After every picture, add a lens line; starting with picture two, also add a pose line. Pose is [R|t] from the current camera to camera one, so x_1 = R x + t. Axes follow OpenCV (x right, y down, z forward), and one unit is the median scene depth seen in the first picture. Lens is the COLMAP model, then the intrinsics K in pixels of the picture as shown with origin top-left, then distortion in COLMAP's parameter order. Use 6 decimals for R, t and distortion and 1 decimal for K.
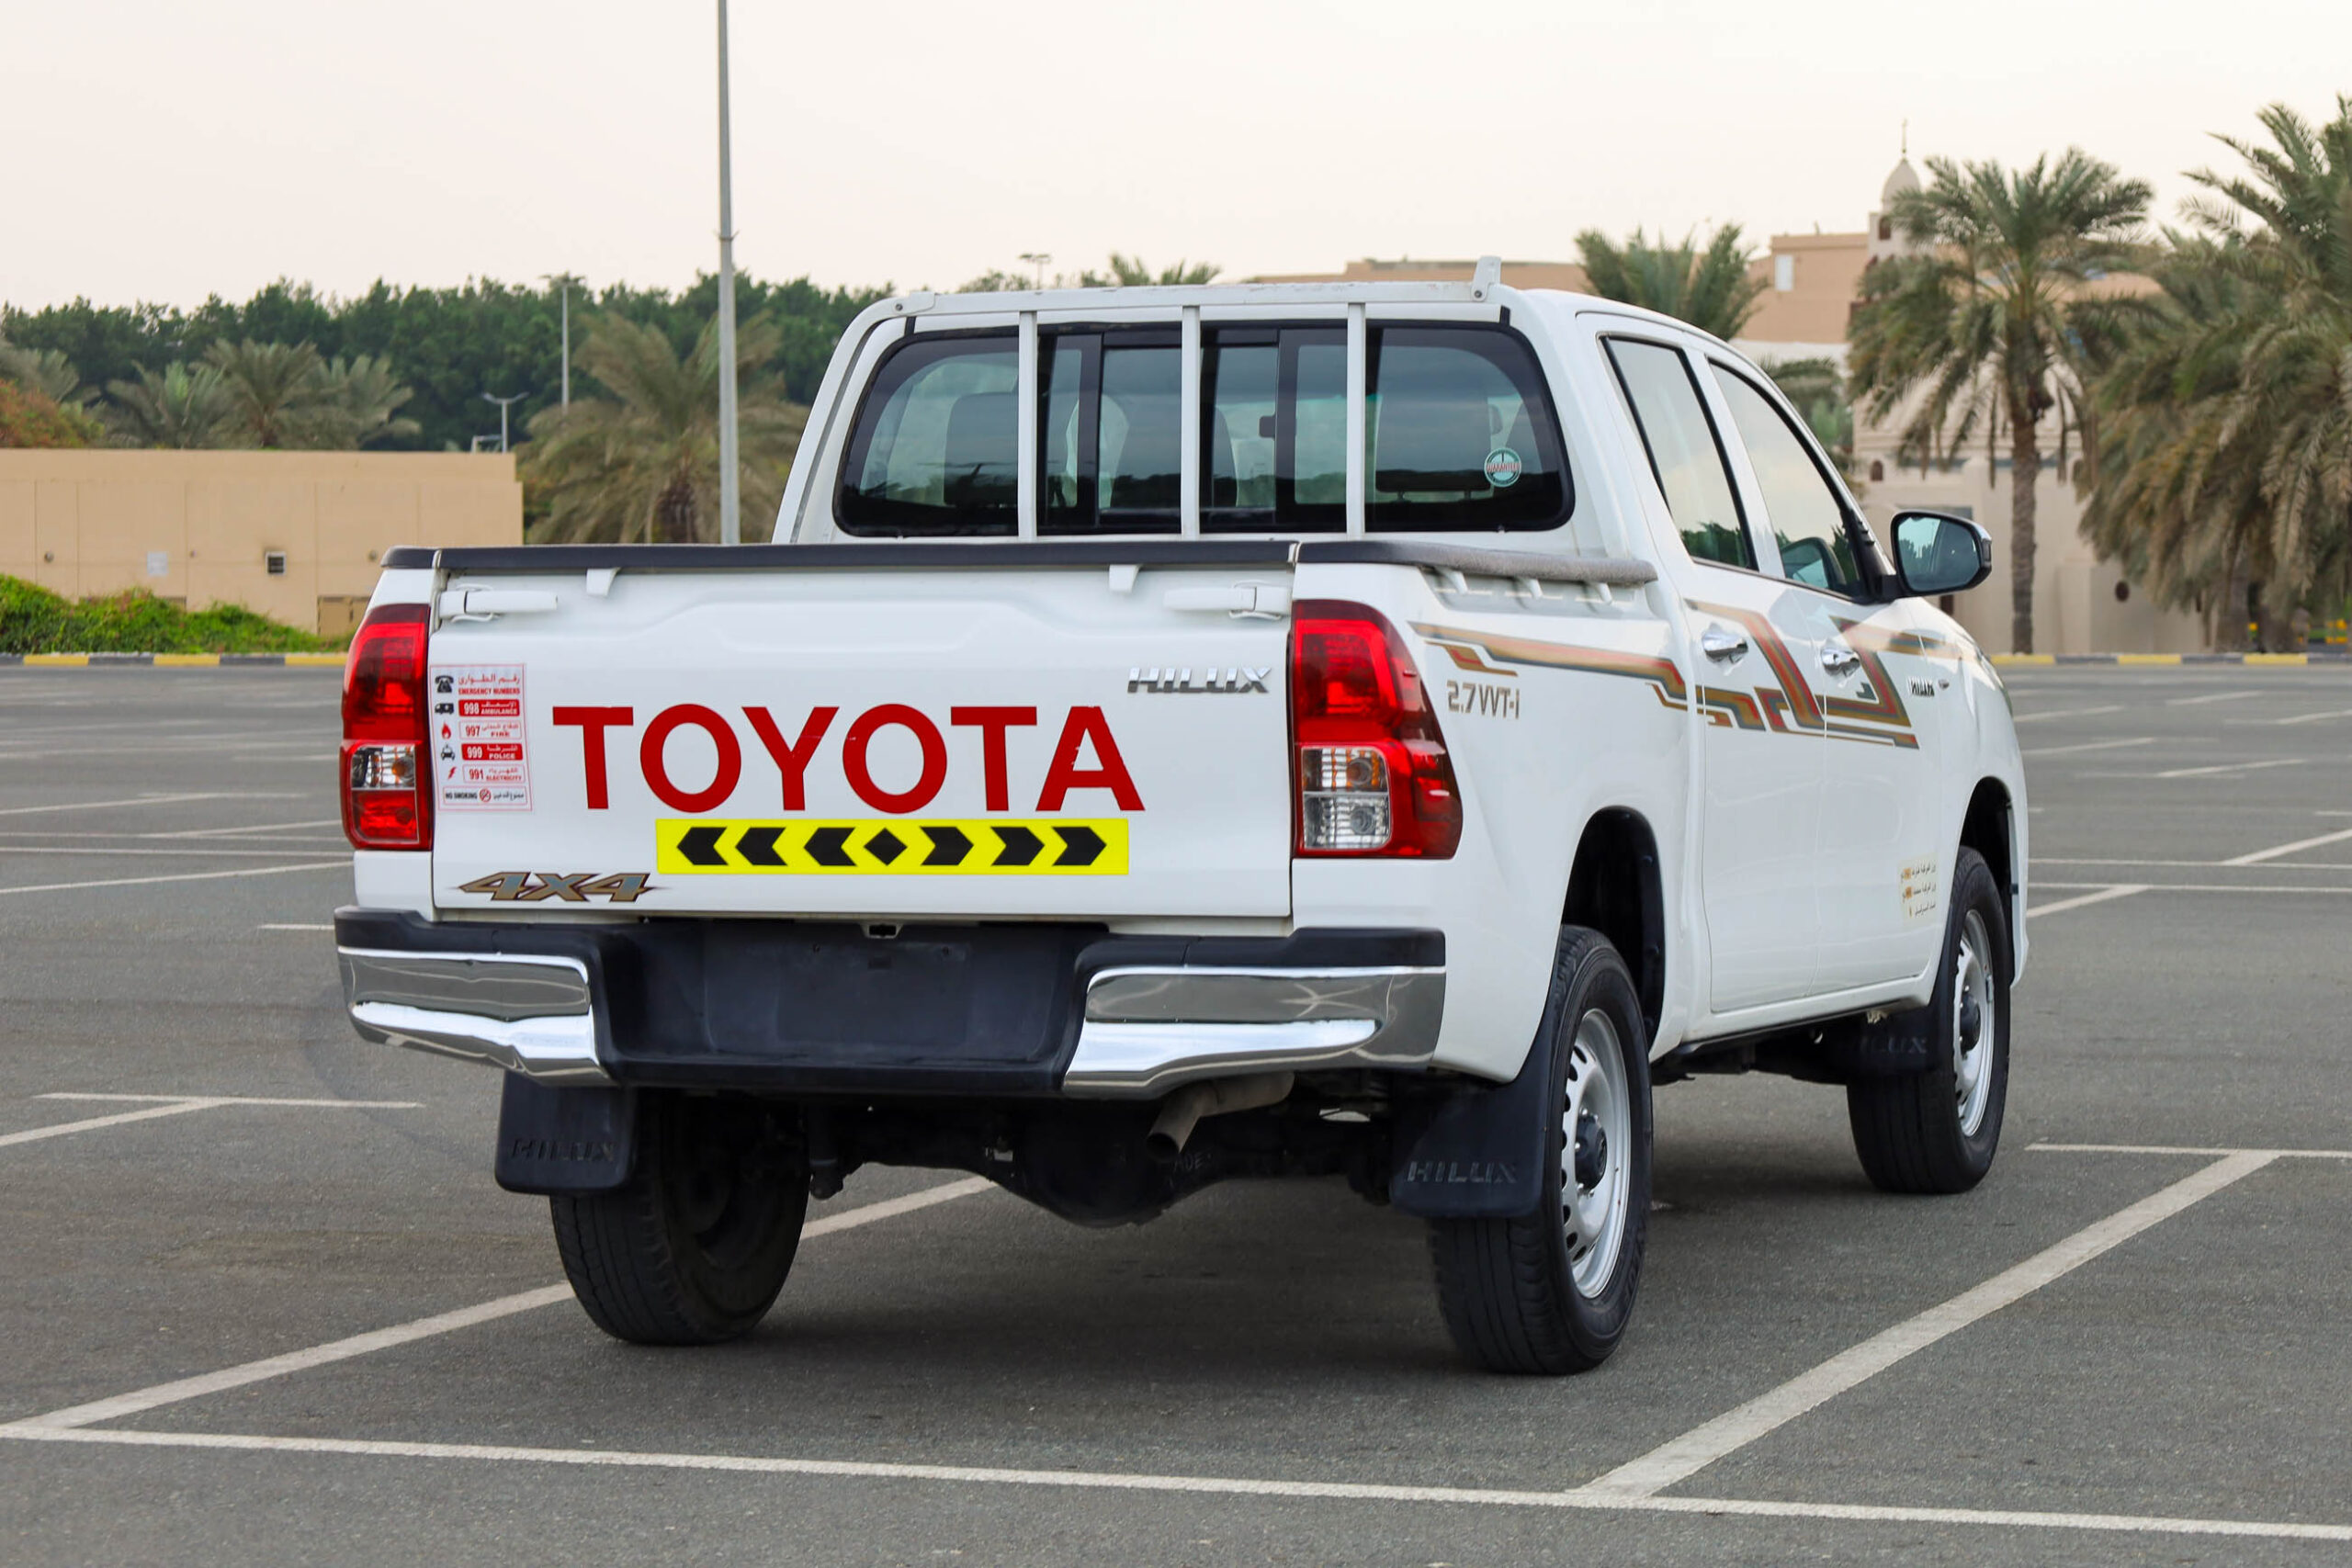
lens RADIAL K [[6453.4, 0, 1288.6], [0, 6453.4, 729.0], [0, 0, 1]] dist [-0.040549, 0.000000]
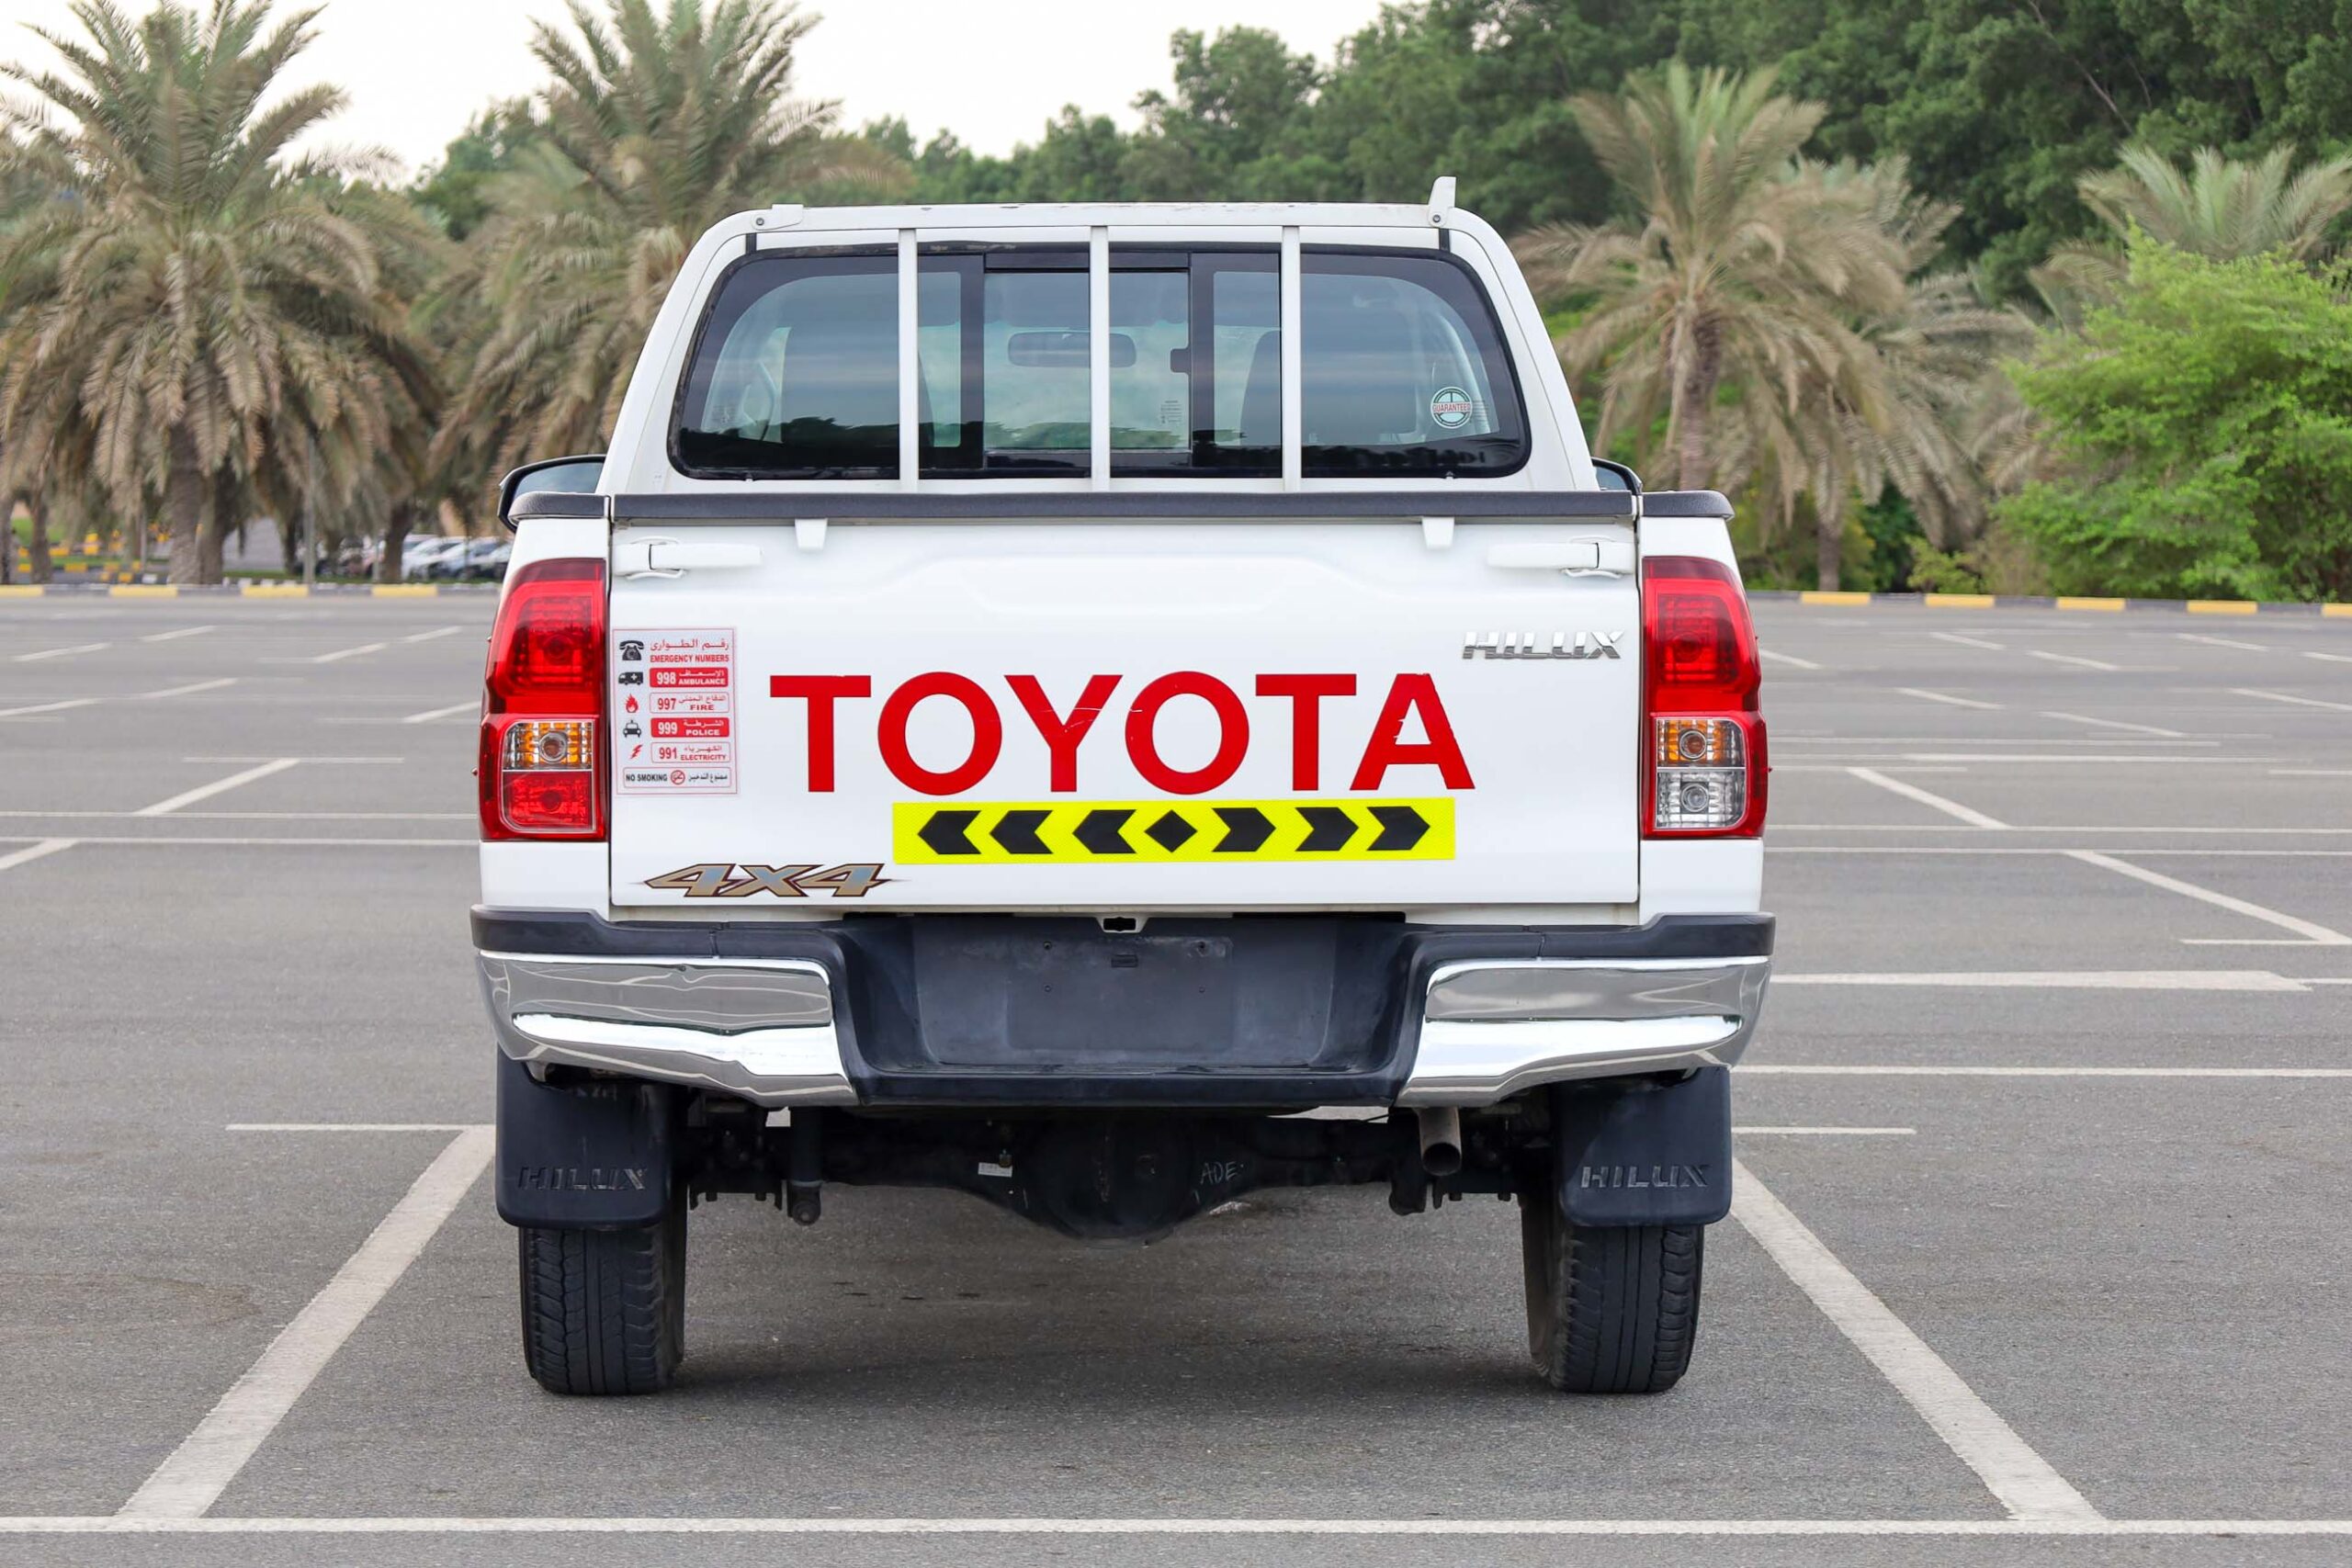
lens RADIAL K [[6933.4, 0, 1166.3], [0, 6933.4, 781.7], [0, 0, 1]] dist [-0.068107, 0.000000]
pose [[0.945315, -0.008283, 0.326053, -0.368170], [0.002713, 0.999843, 0.017533, -0.005396], [-0.326147, -0.015690, 0.945189, 0.088919]]
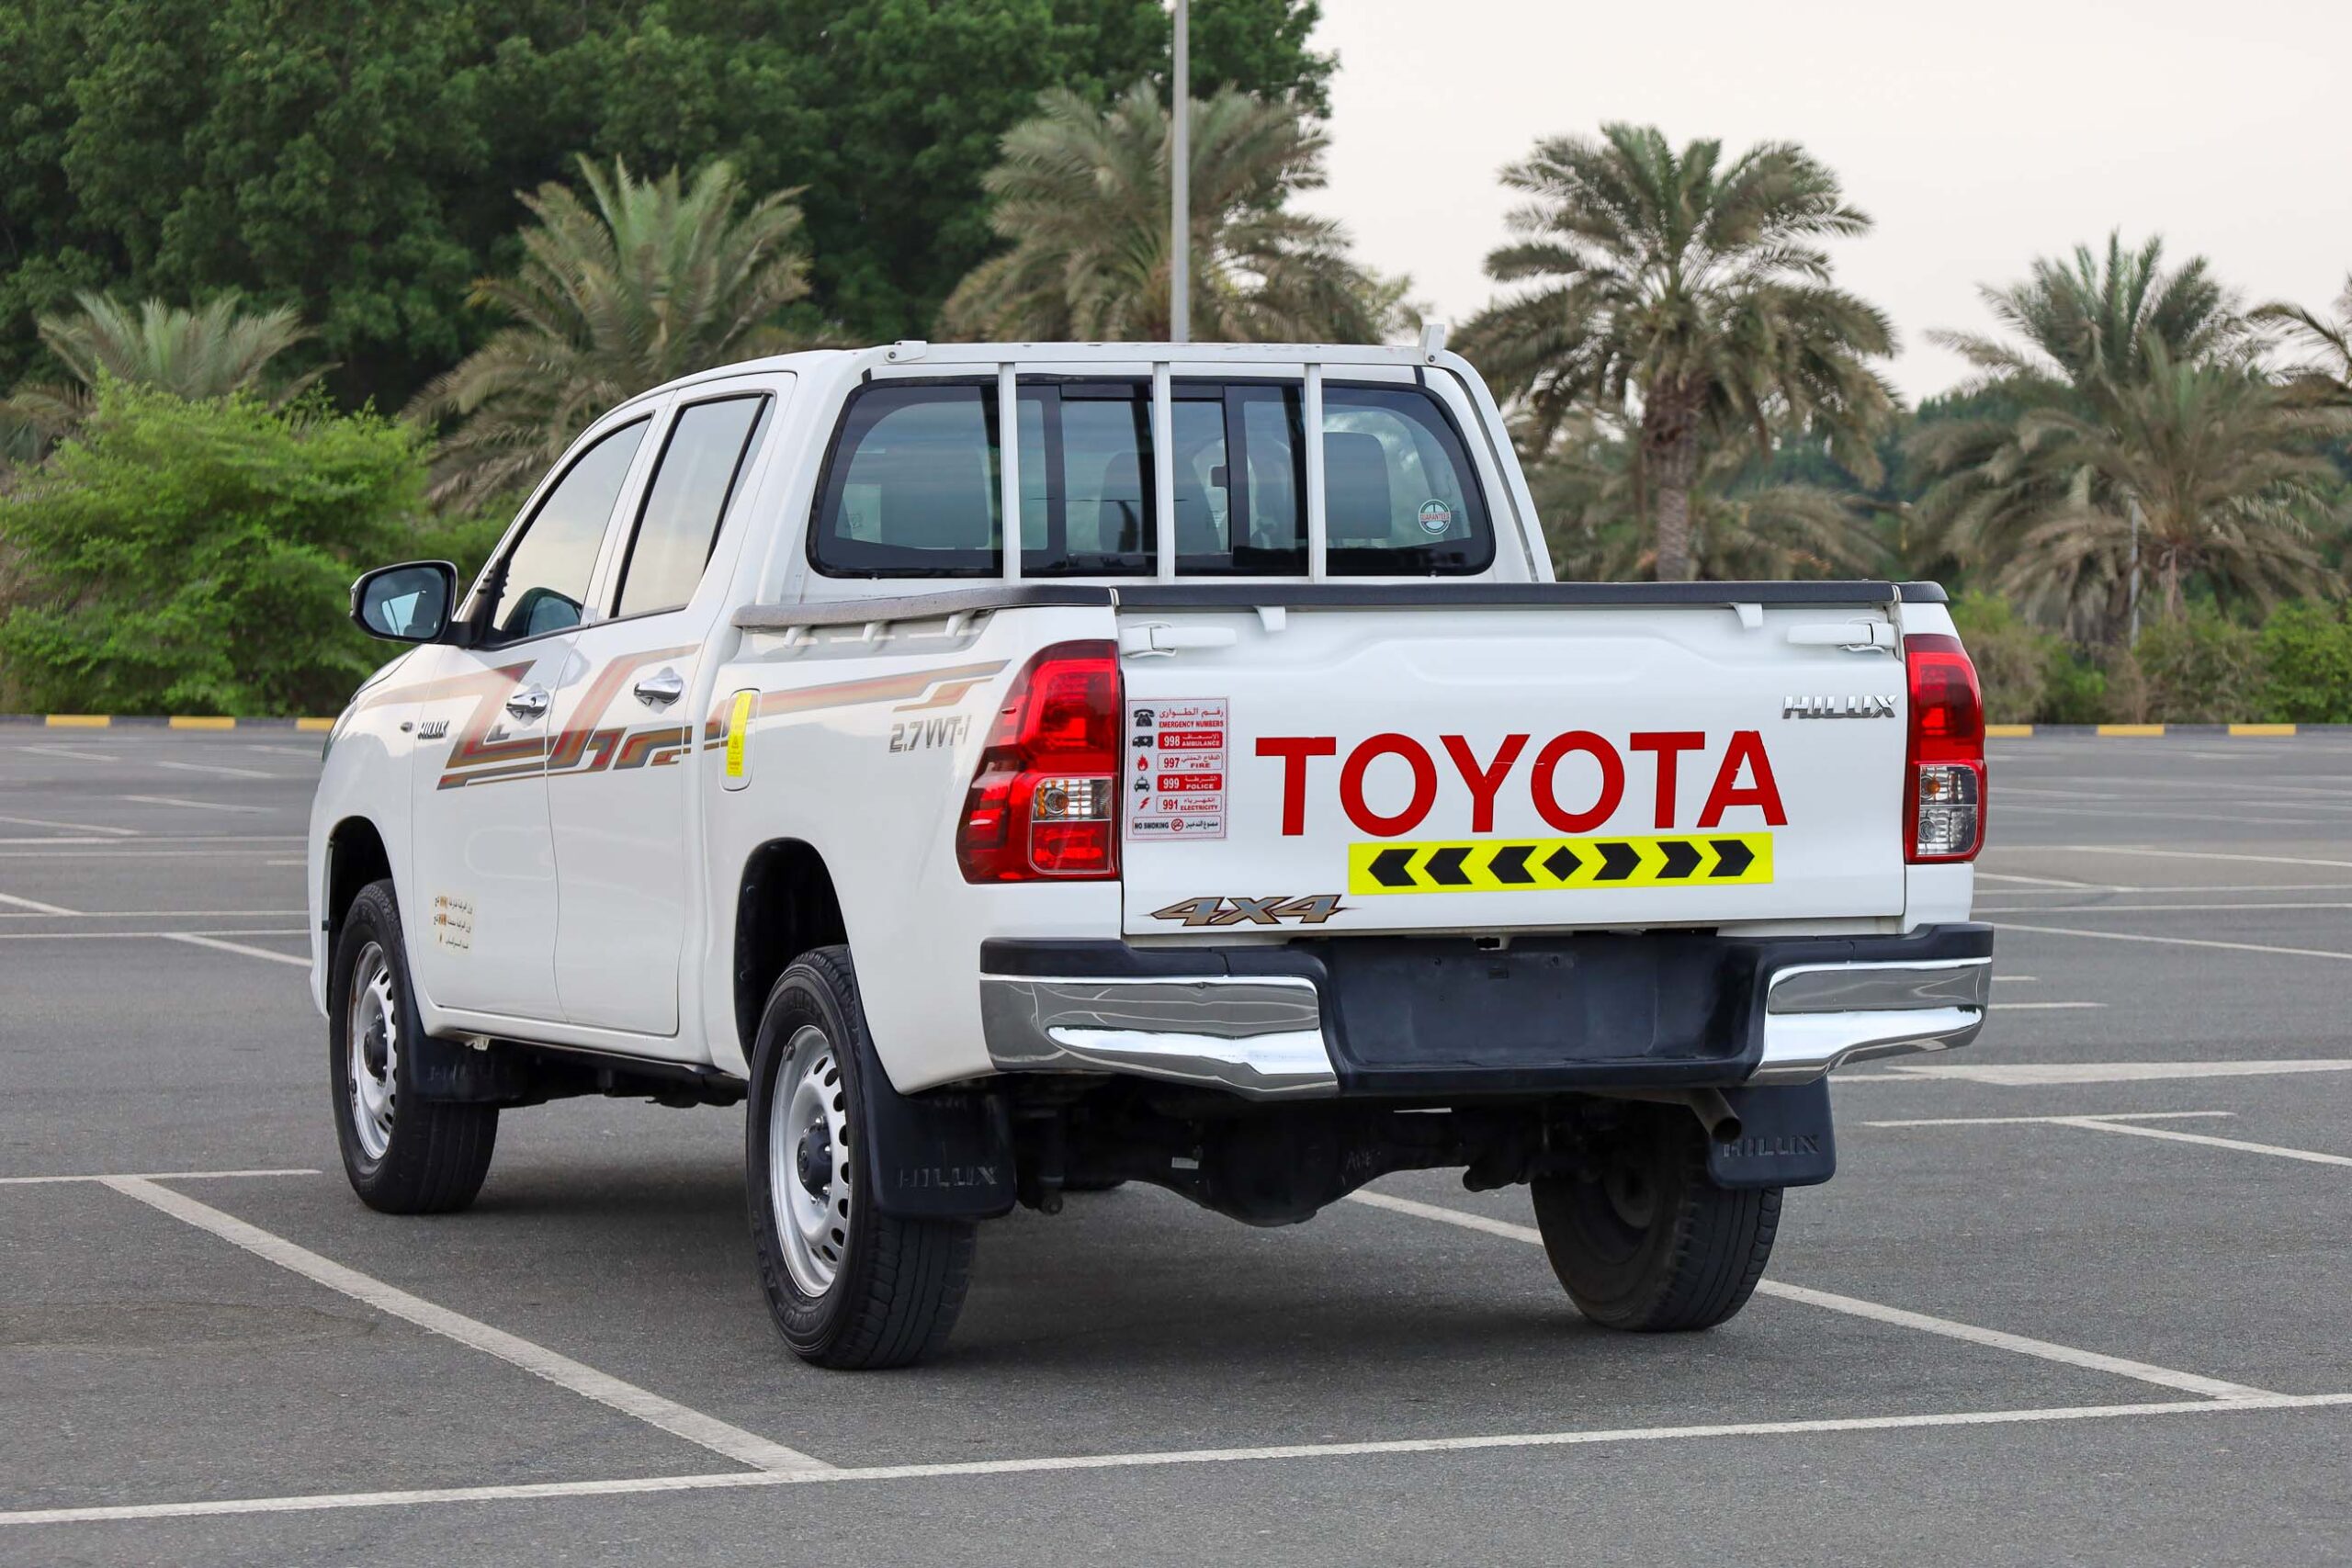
lens RADIAL K [[6518.3, 0, 1180.8], [0, 6518.3, 789.9], [0, 0, 1]] dist [-0.134364, 0.000000]
pose [[0.786054, -0.014860, 0.617979, -0.769547], [0.014933, 0.999876, 0.005049, -0.000558], [-0.617977, 0.005260, 0.786179, 0.176819]]
